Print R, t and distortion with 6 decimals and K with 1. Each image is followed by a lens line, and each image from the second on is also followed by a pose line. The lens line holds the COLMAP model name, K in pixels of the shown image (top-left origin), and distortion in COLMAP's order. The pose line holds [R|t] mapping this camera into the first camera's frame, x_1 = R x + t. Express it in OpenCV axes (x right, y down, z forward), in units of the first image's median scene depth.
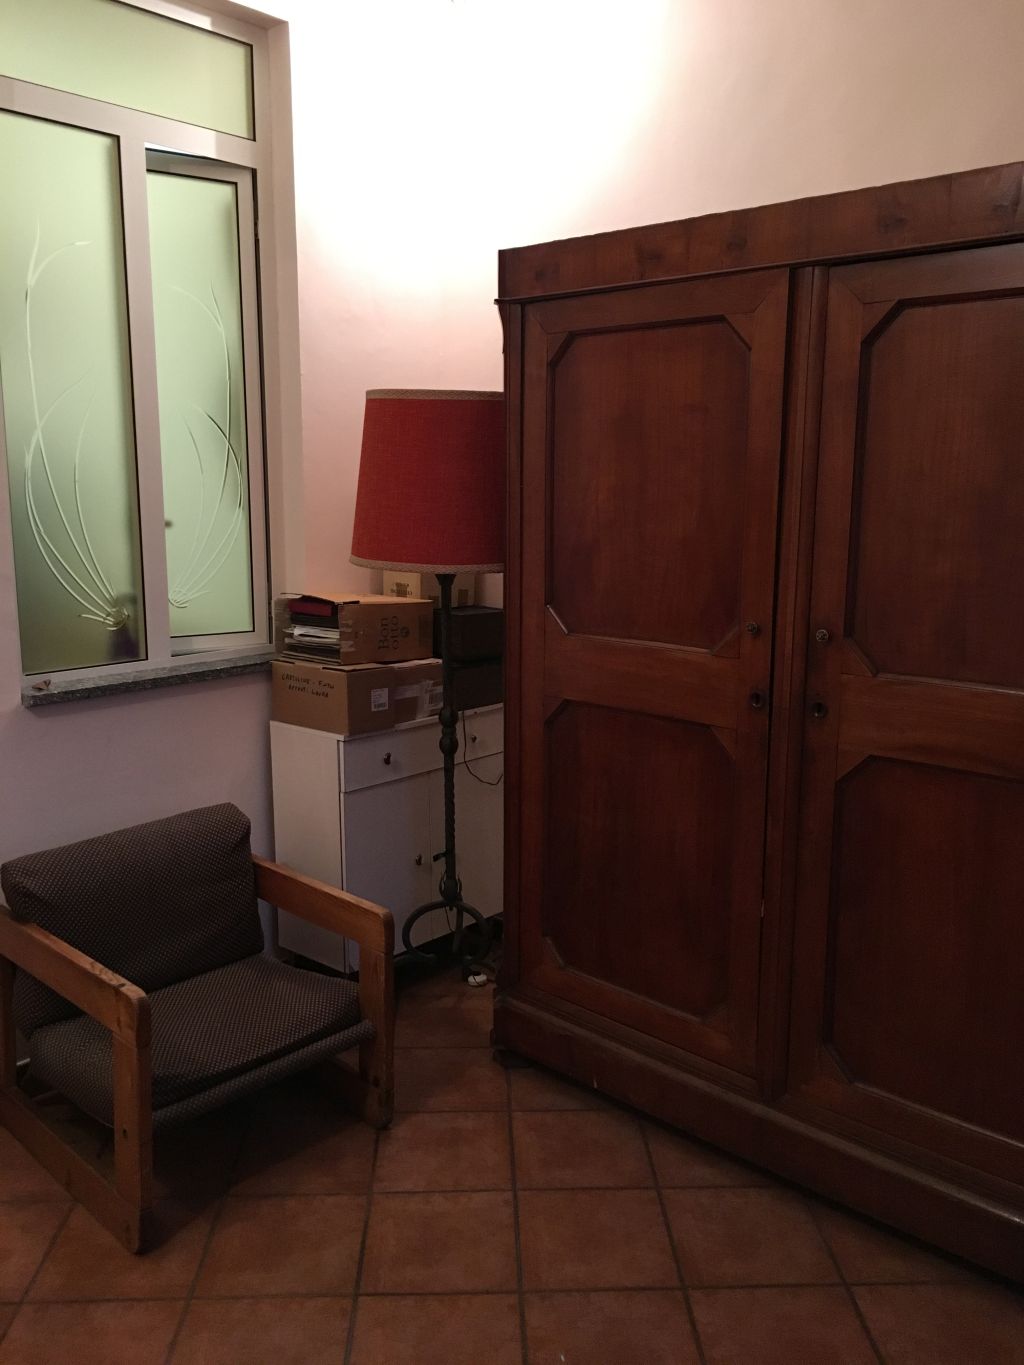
lens RADIAL K [[1152.0, 0, 513.6], [0, 1152.0, 677.4], [0, 0, 1]] dist [0.049516, -0.074865]
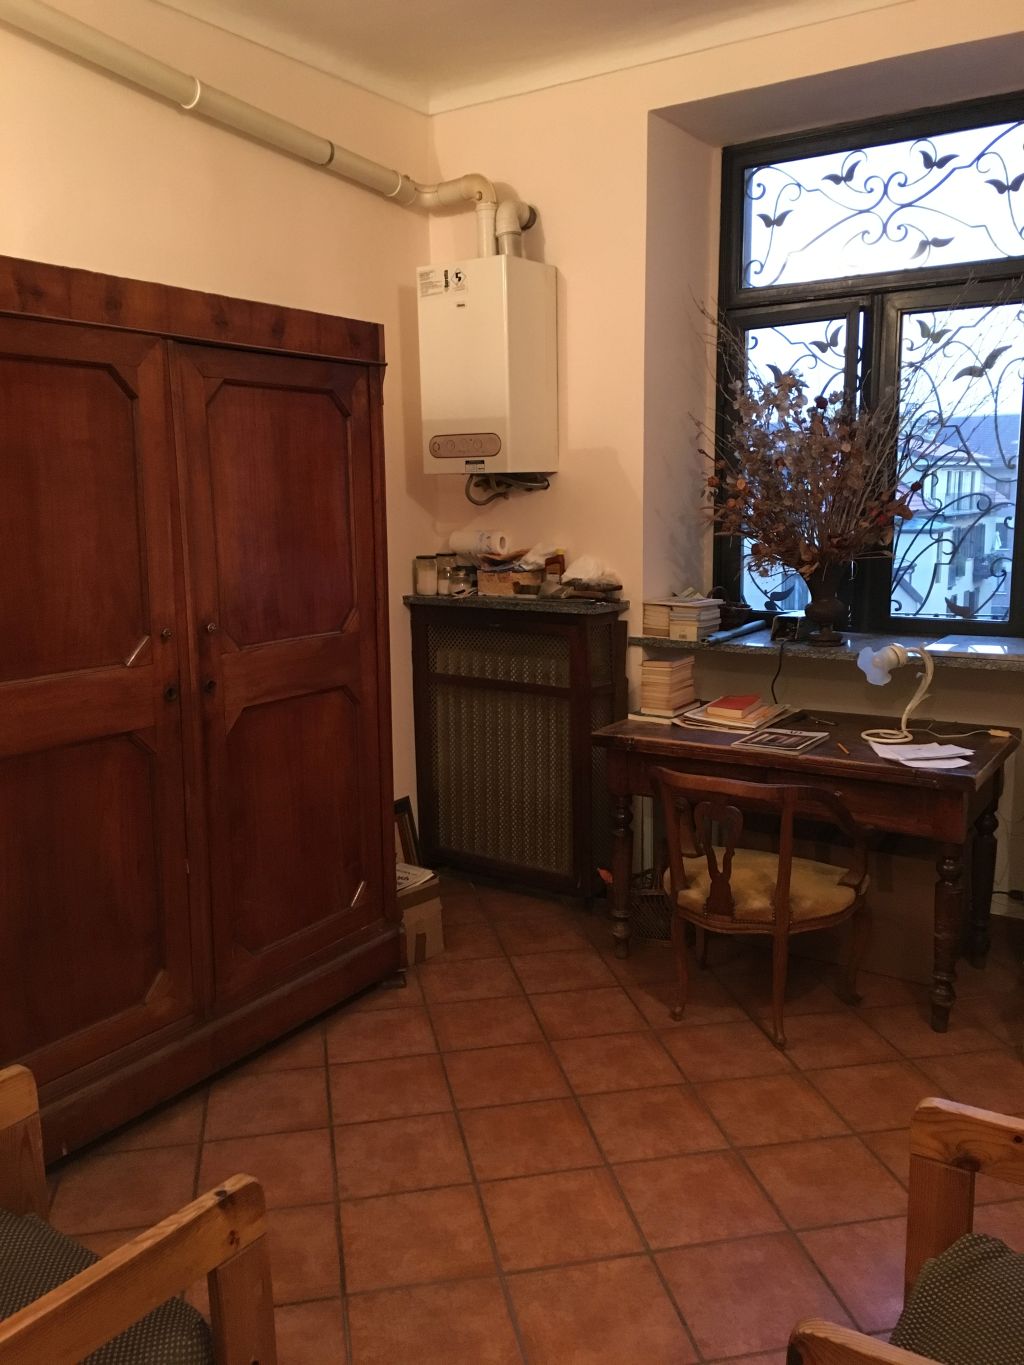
lens RADIAL K [[1152.0, 0, 514.0], [0, 1152.0, 686.4], [0, 0, 1]] dist [0.049516, -0.074865]
pose [[-0.170400, -0.157870, 0.972646, -1.027466], [0.183429, 0.964747, 0.188723, -0.151609], [-0.968152, 0.210570, -0.135435, 0.836045]]
